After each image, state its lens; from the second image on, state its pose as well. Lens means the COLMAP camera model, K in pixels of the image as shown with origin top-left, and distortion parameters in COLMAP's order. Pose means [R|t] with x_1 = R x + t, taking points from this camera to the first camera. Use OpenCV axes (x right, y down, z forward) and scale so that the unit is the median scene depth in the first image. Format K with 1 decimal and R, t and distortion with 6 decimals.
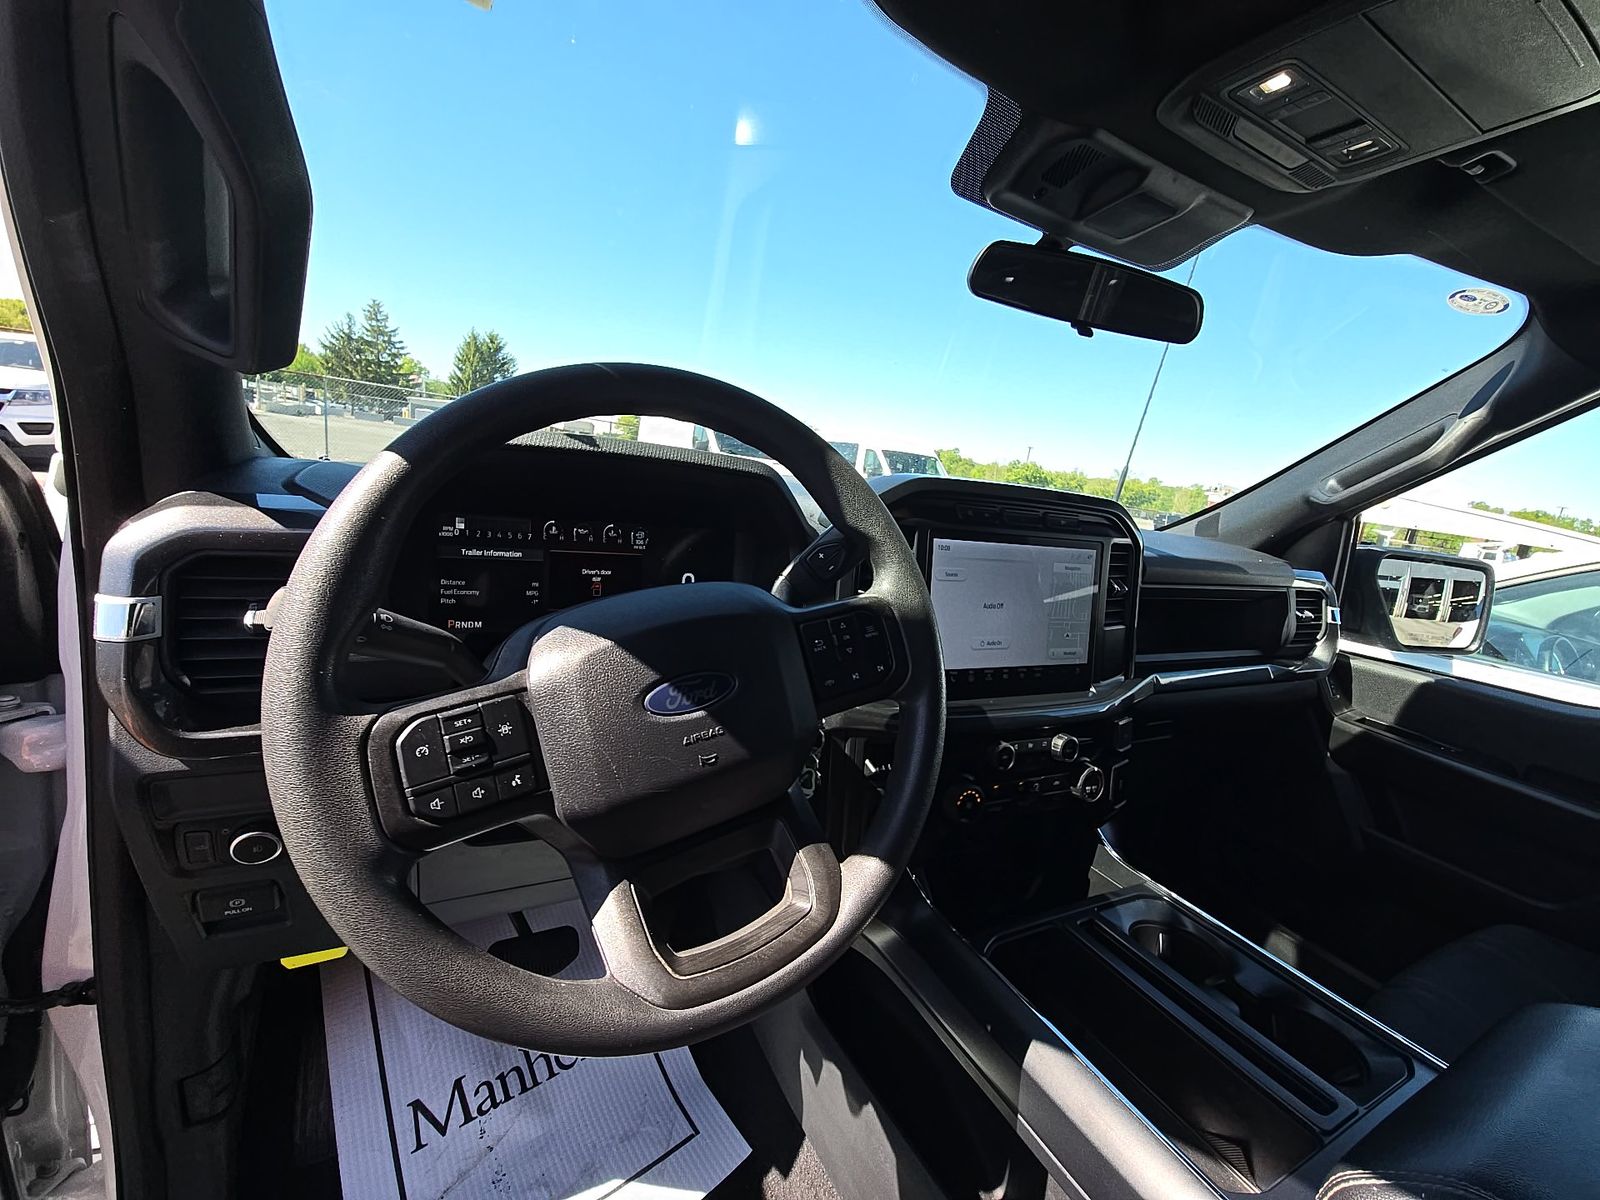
lens RADIAL K [[654.7, 0, 801.5], [0, 654.7, 591.6], [0, 0, 1]] dist [0.006773, -0.004818]
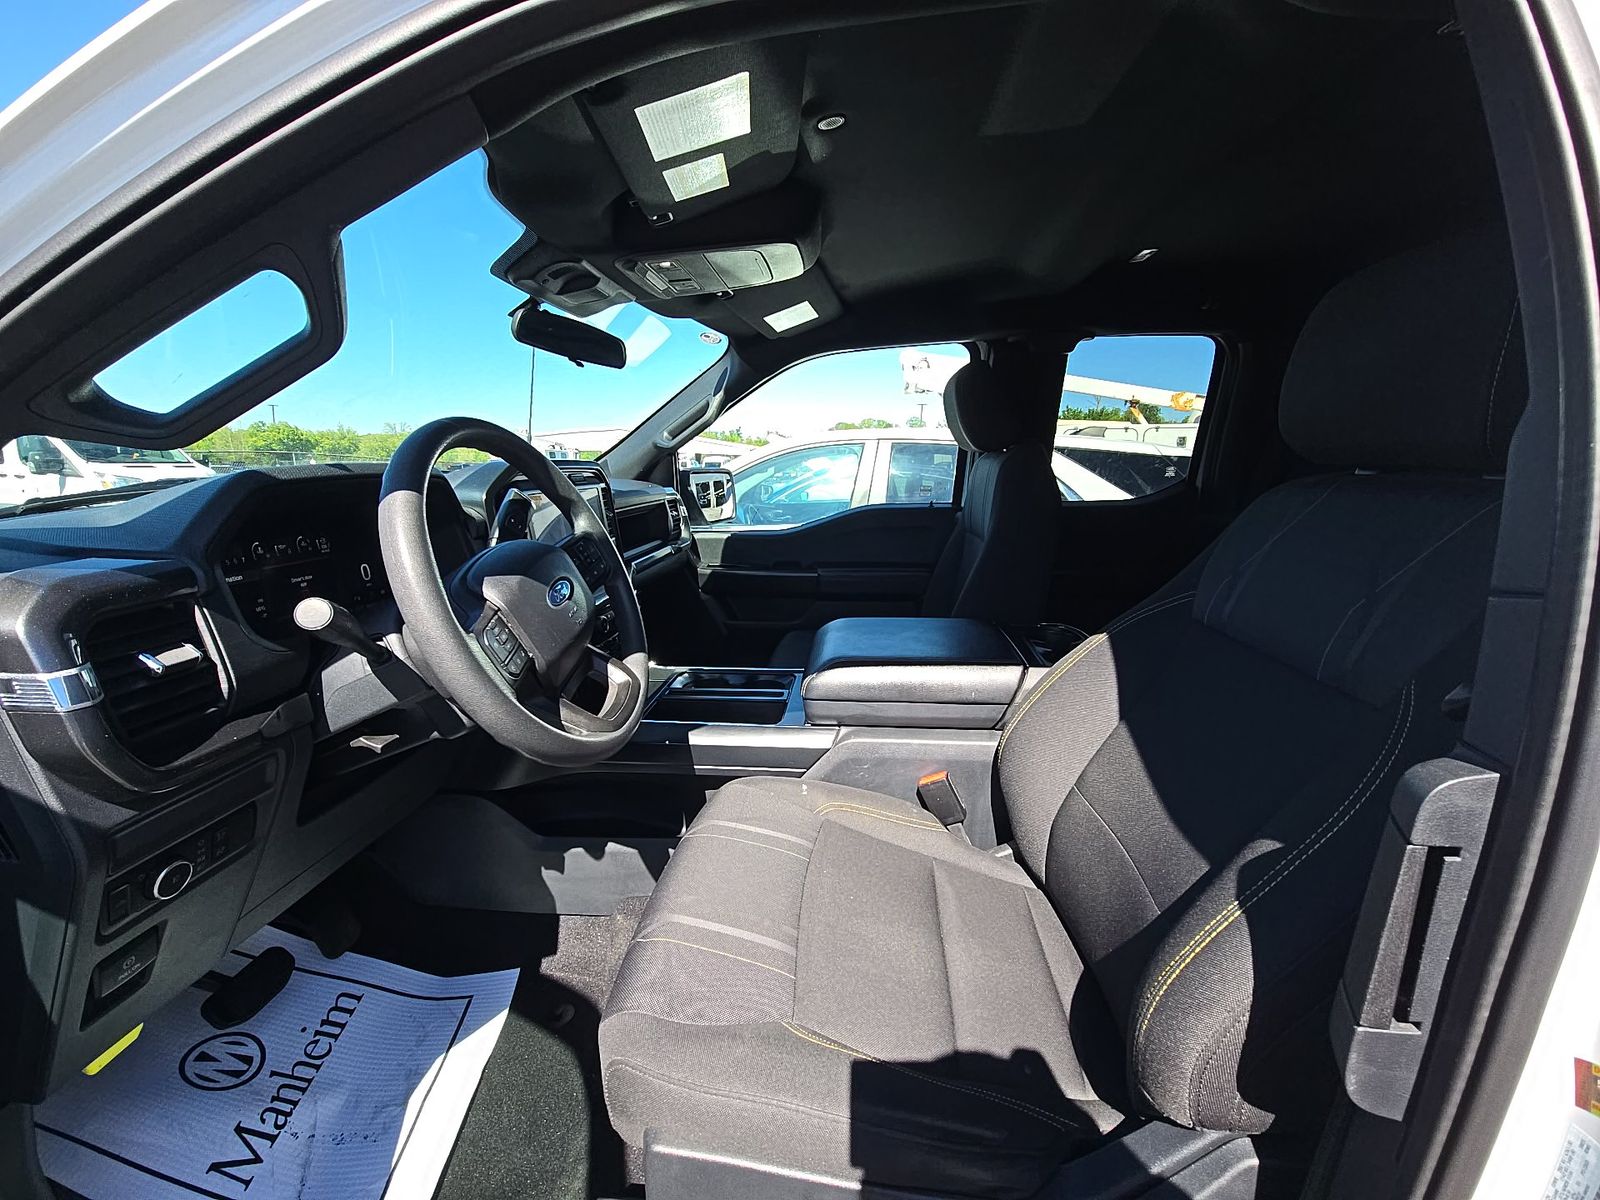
lens RADIAL K [[654.7, 0, 794.2], [0, 654.7, 597.5], [0, 0, 1]] dist [0.006773, -0.004818]
pose [[0.547125, -0.288055, 0.785925, -0.788164], [0.222887, 0.955159, 0.194918, -0.031105], [-0.806830, 0.068528, 0.586795, -0.403345]]
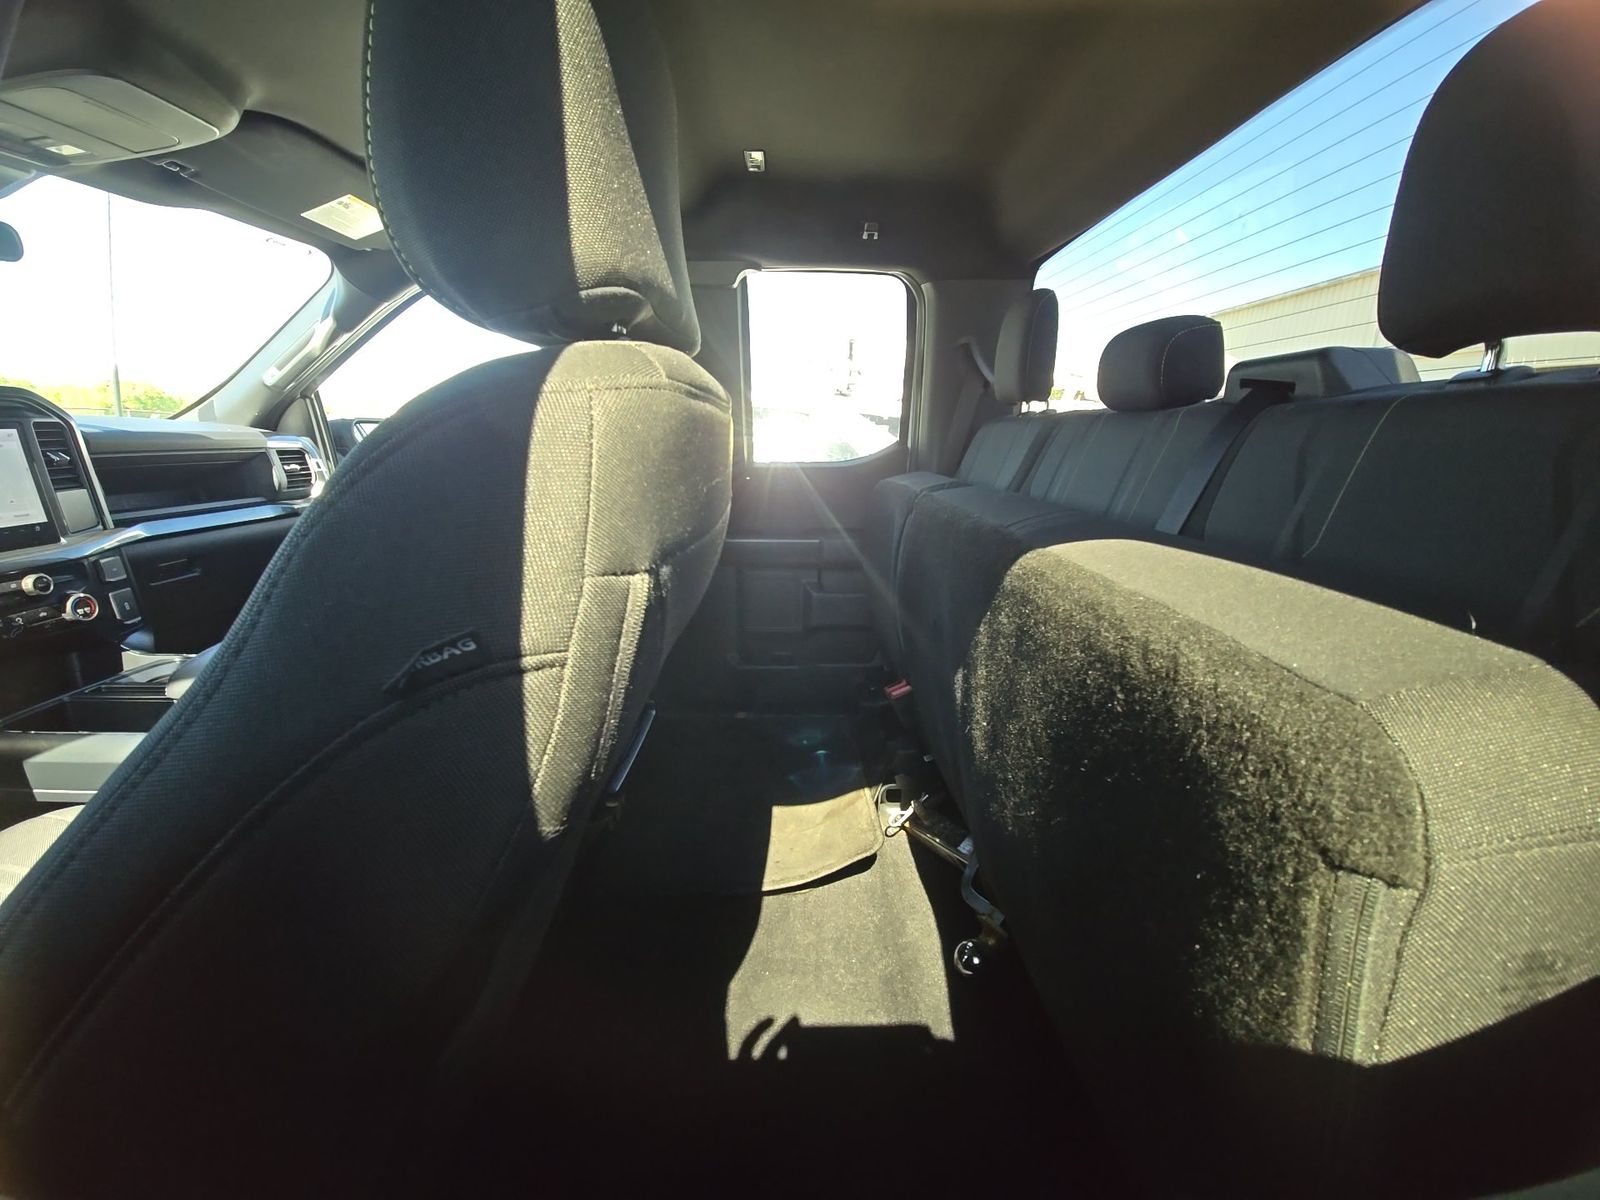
lens RADIAL K [[654.7, 0, 796.4], [0, 654.7, 586.7], [0, 0, 1]] dist [0.006773, -0.004818]
pose [[0.464586, -0.302160, 0.832381, 0.033991], [0.198737, 0.951583, 0.234508, 0.280860], [-0.862939, 0.056476, 0.502143, -1.075181]]
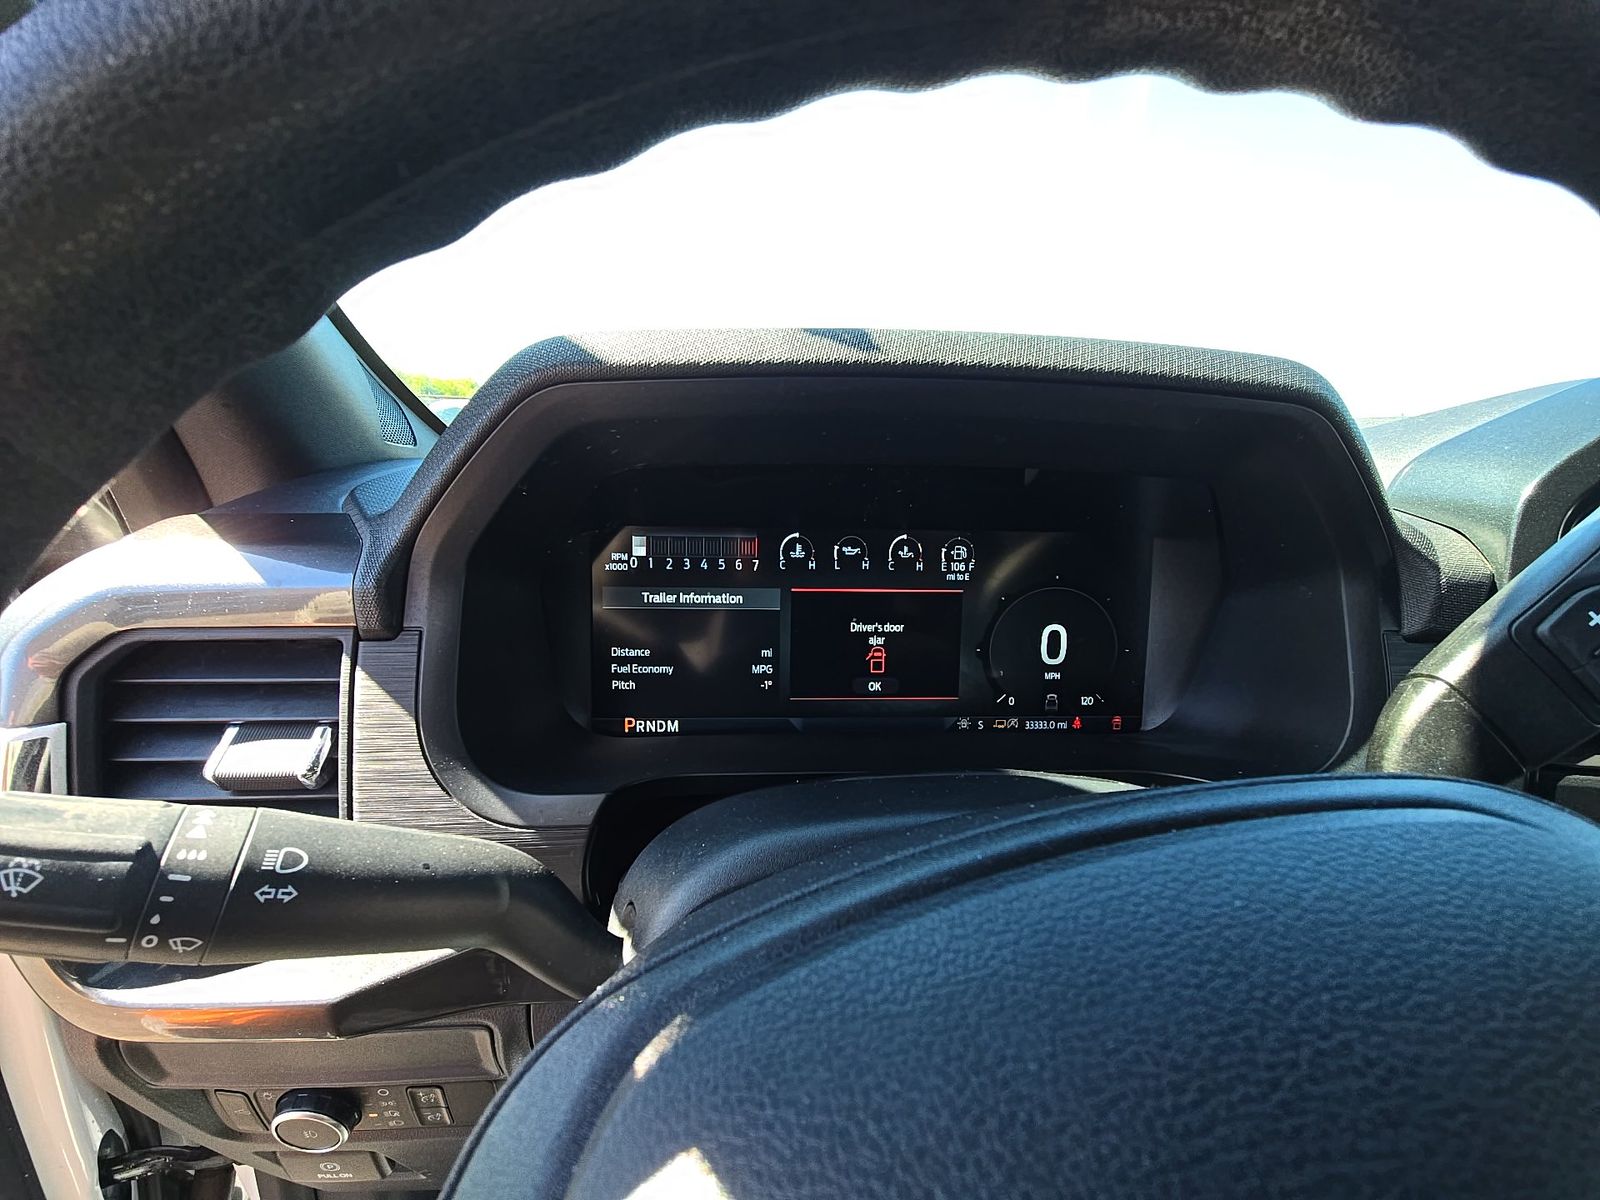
lens RADIAL K [[654.7, 0, 808.1], [0, 654.7, 588.5], [0, 0, 1]] dist [0.006773, -0.004818]
pose [[0.916505, -0.005392, -0.399987, -0.159723], [0.007972, 0.999957, 0.004786, -0.065794], [0.399944, -0.007575, 0.916508, 0.519732]]
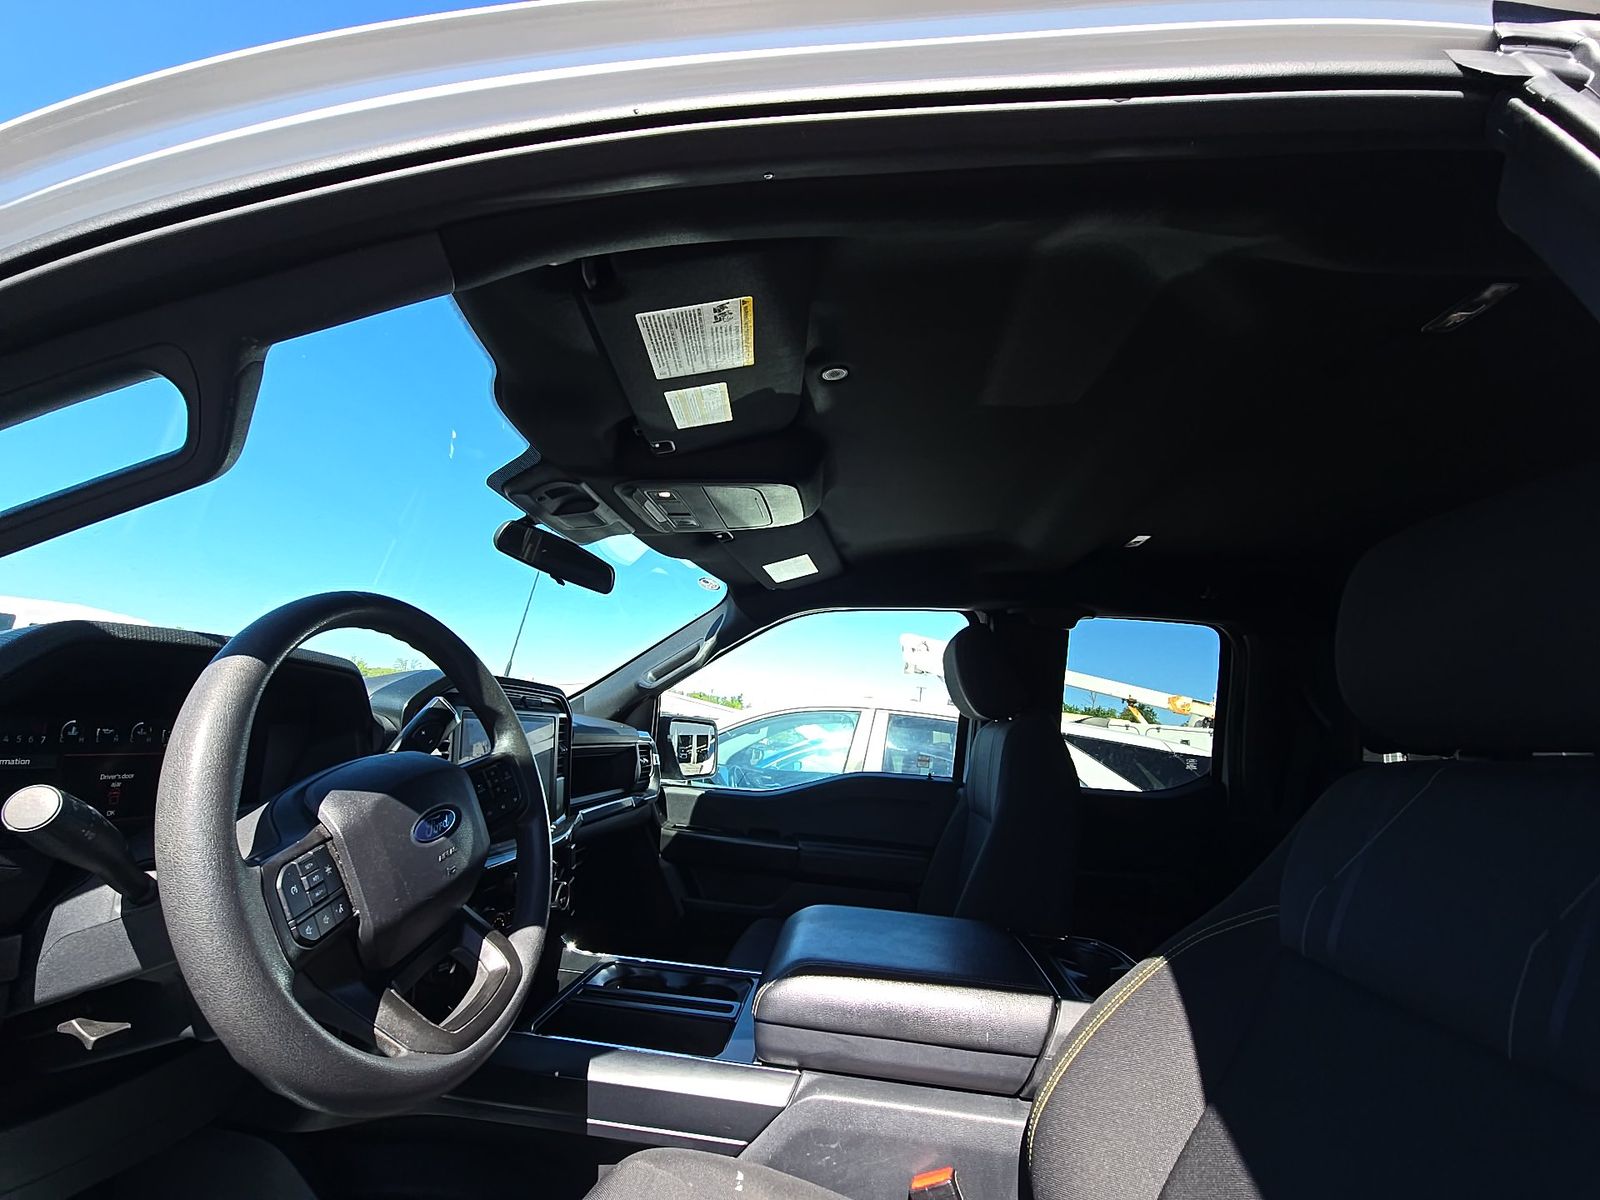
lens RADIAL K [[654.7, 0, 794.7], [0, 654.7, 589.4], [0, 0, 1]] dist [0.006773, -0.004818]
pose [[0.553051, 0.106444, 0.826320, -0.591469], [0.135405, 0.967135, -0.215209, 0.043716], [-0.822071, 0.230910, 0.520462, -0.307198]]
